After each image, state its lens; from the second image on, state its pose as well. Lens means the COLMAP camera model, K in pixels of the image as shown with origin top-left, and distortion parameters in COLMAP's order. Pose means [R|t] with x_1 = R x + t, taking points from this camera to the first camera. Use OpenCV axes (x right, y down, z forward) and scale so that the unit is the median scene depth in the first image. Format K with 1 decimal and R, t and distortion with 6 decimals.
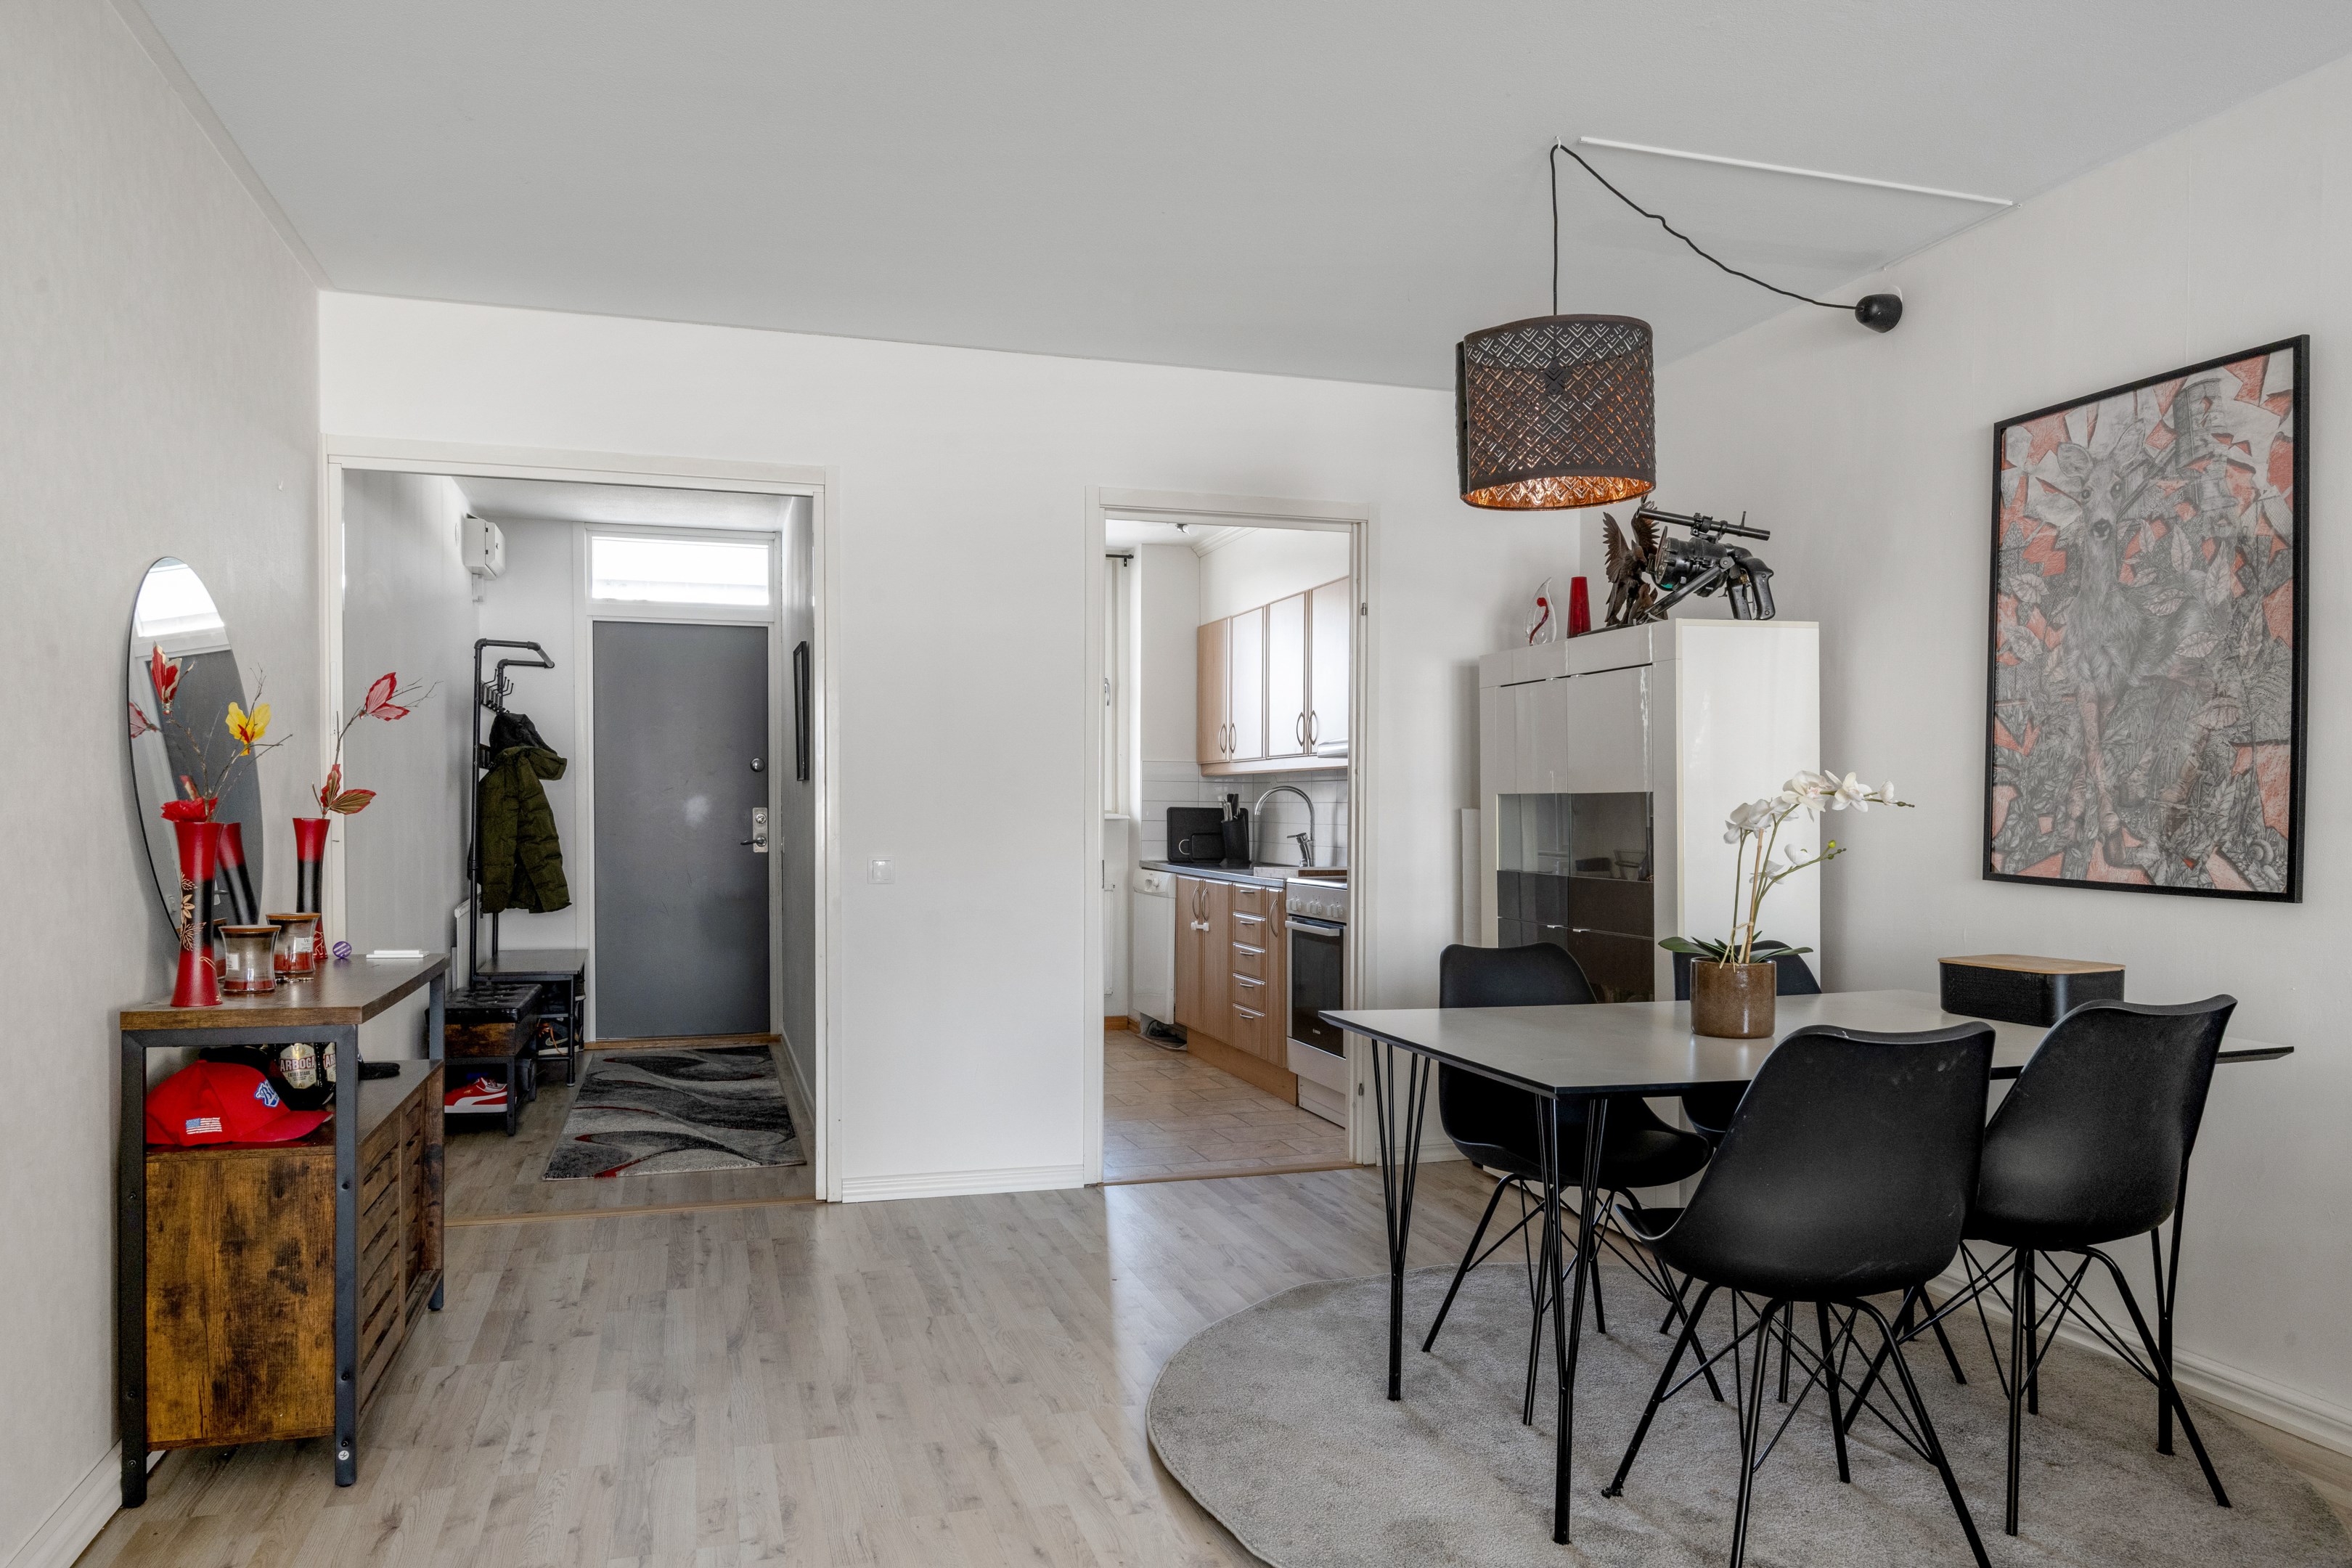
lens RADIAL K [[1561.4, 0, 1171.0], [0, 1561.4, 838.4], [0, 0, 1]] dist [-0.000995, -0.001151]
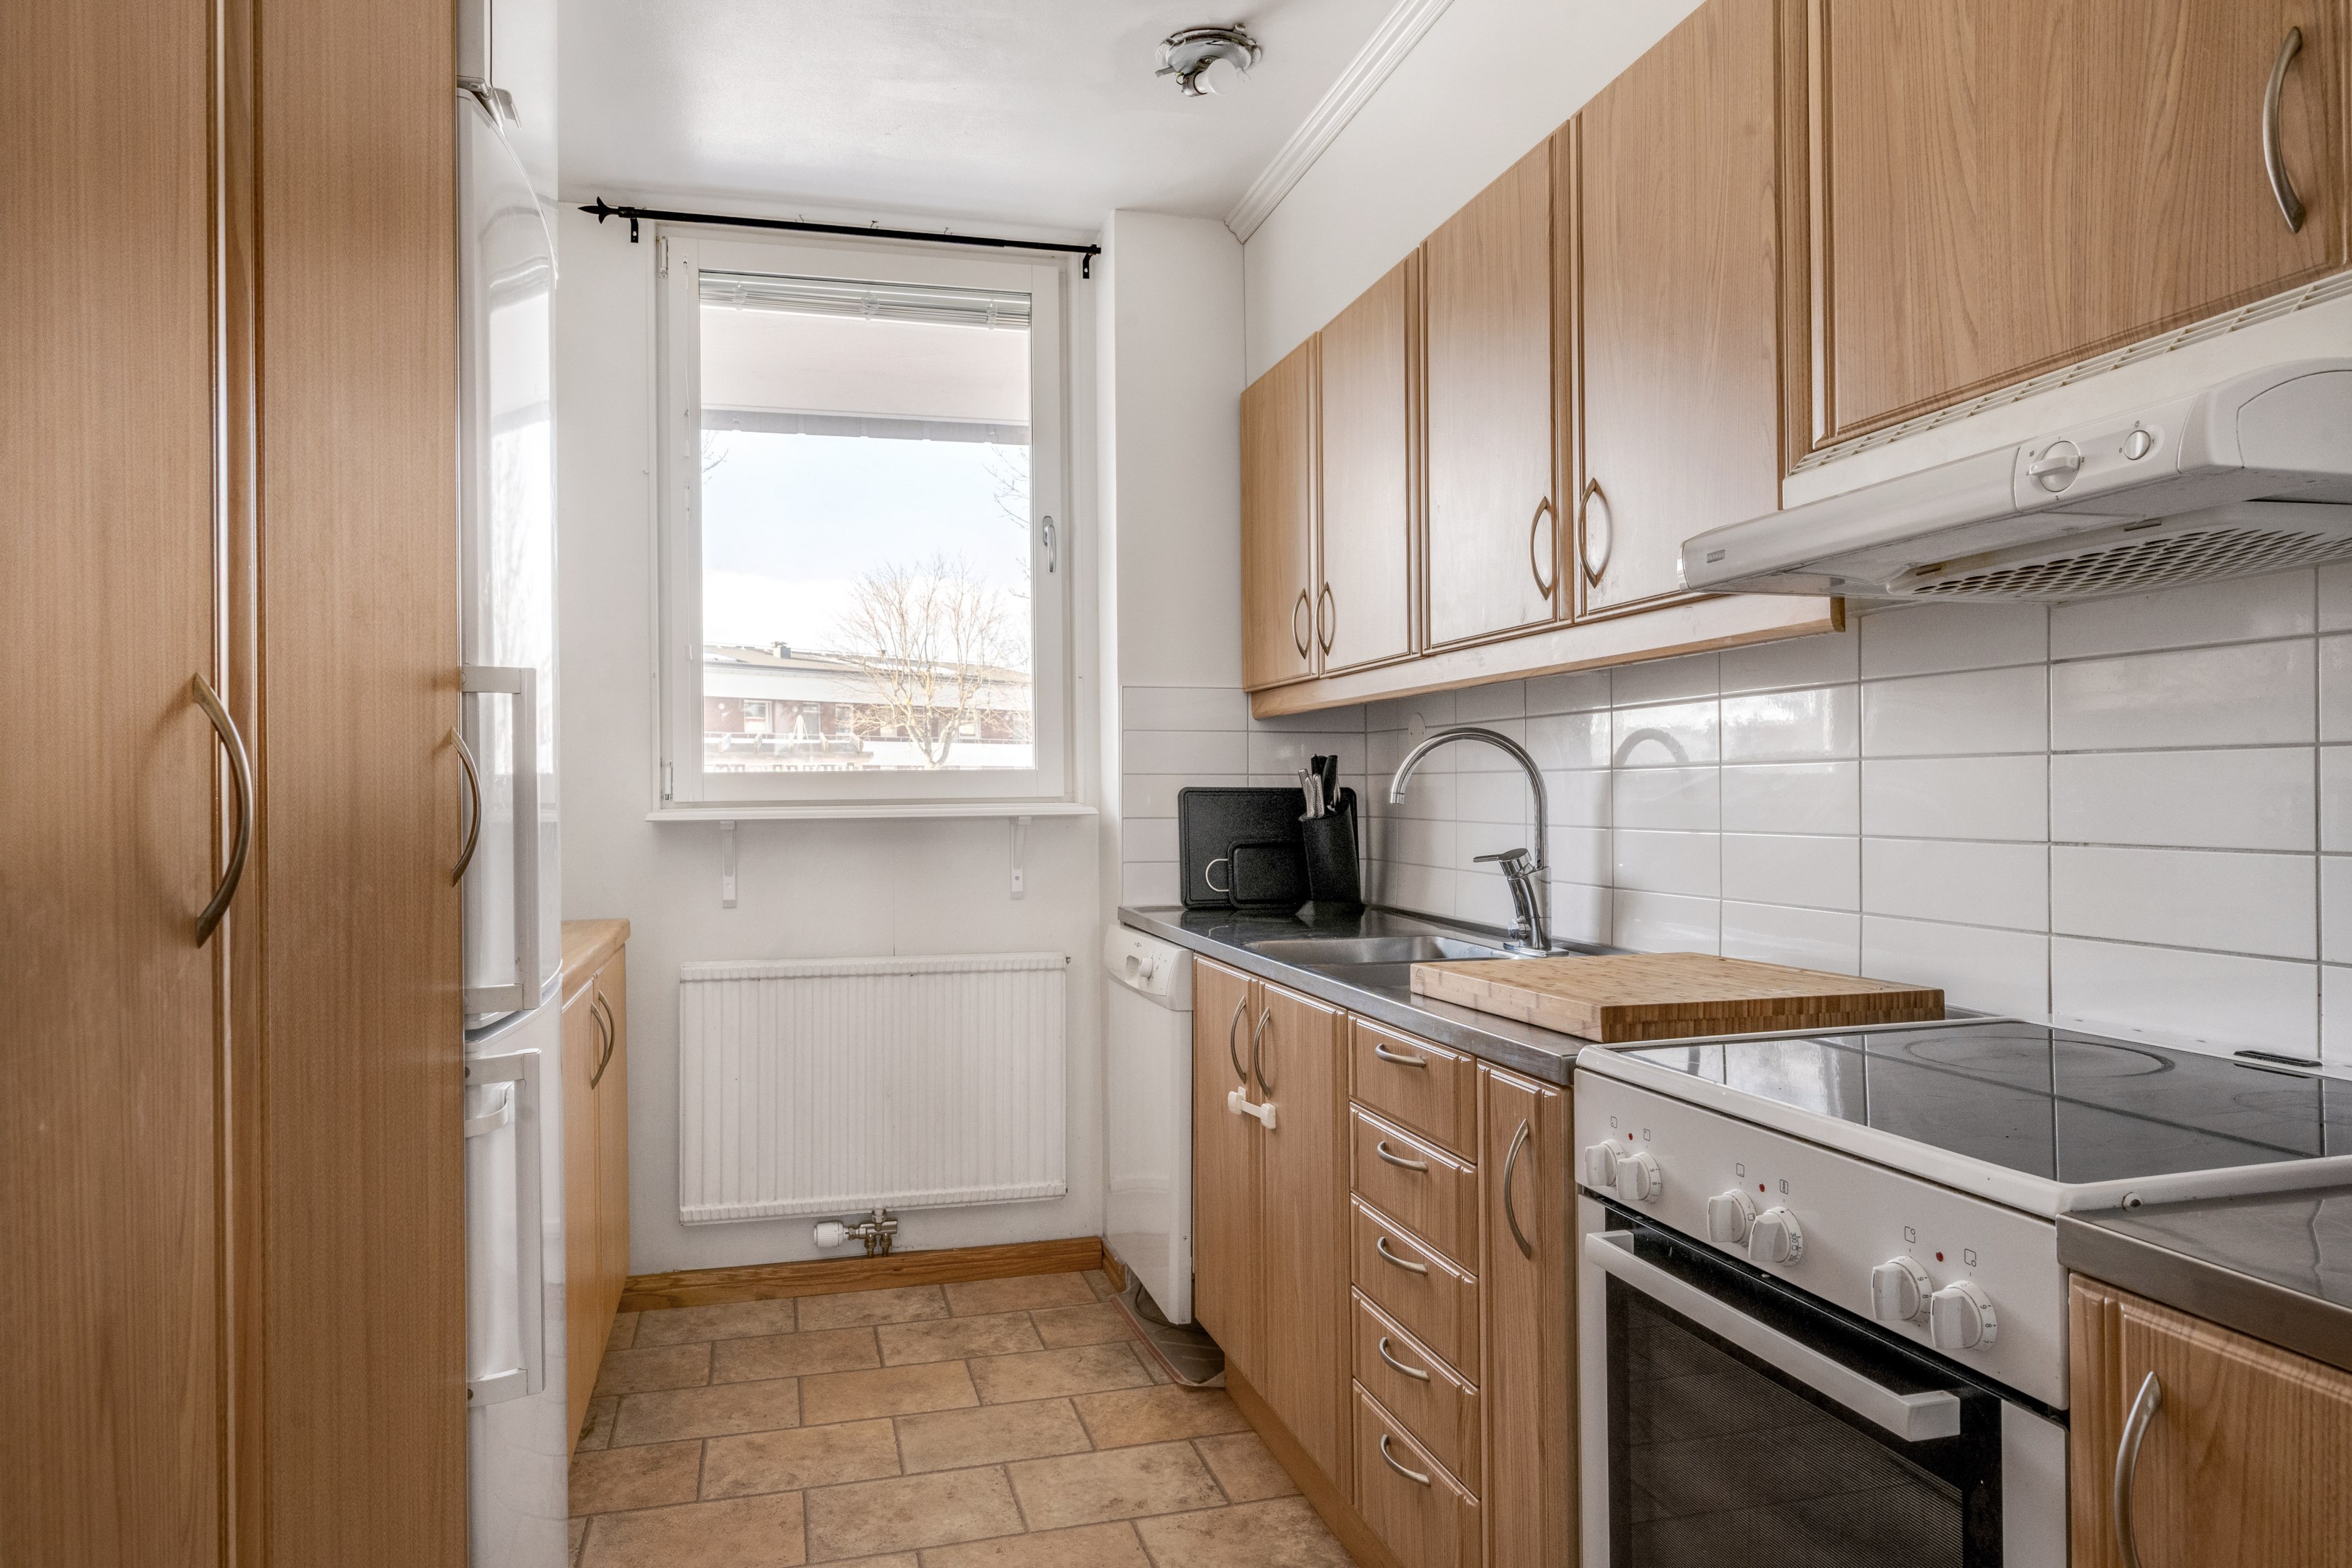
lens RADIAL K [[1561.4, 0, 1171.0], [0, 1561.4, 838.4], [0, 0, 1]] dist [-0.000995, -0.001151]
pose [[0.999169, -0.013245, -0.038551, 0.025799], [0.013666, 0.999850, 0.010669, -0.020709], [0.038404, -0.011187, 0.999200, 1.112122]]
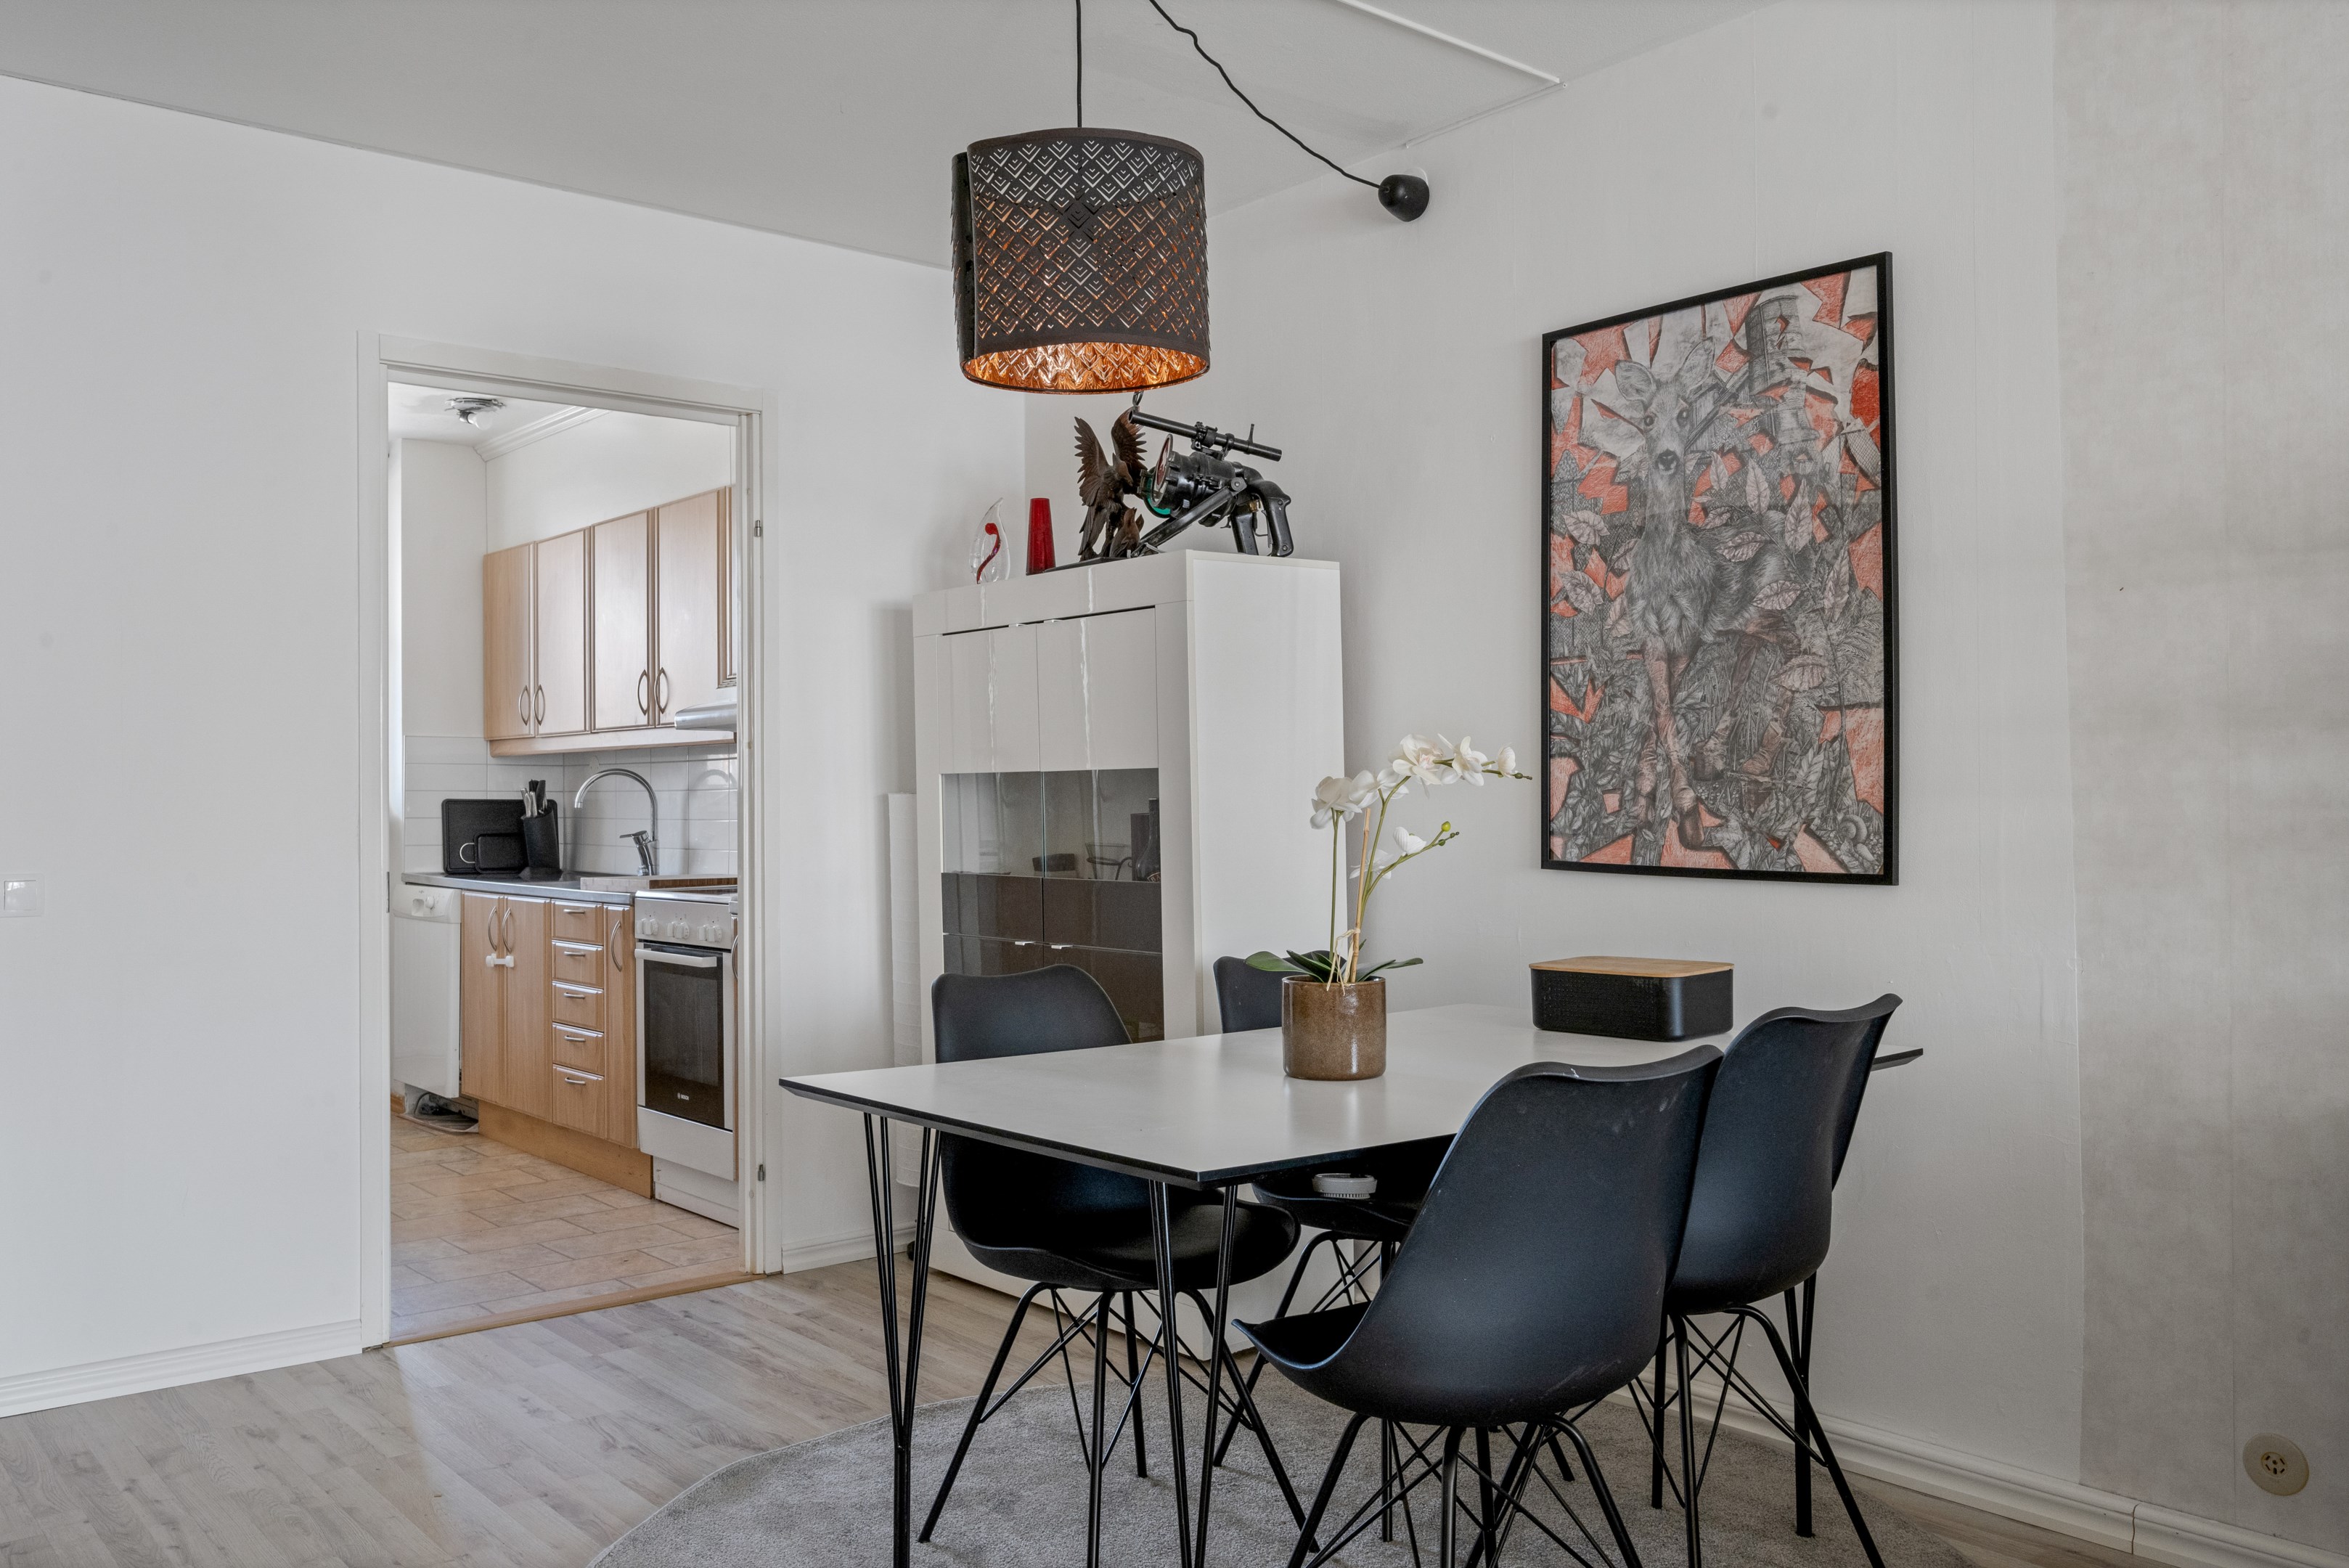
lens RADIAL K [[1883.1, 0, 1174.5], [0, 1883.1, 784.0], [0, 0, 1]] dist [-0.004679, 0.003587]
pose [[0.923614, -0.005812, 0.383280, -0.047526], [0.016990, 0.999523, -0.025786, 0.002955], [-0.382947, 0.030328, 0.923272, 0.112819]]
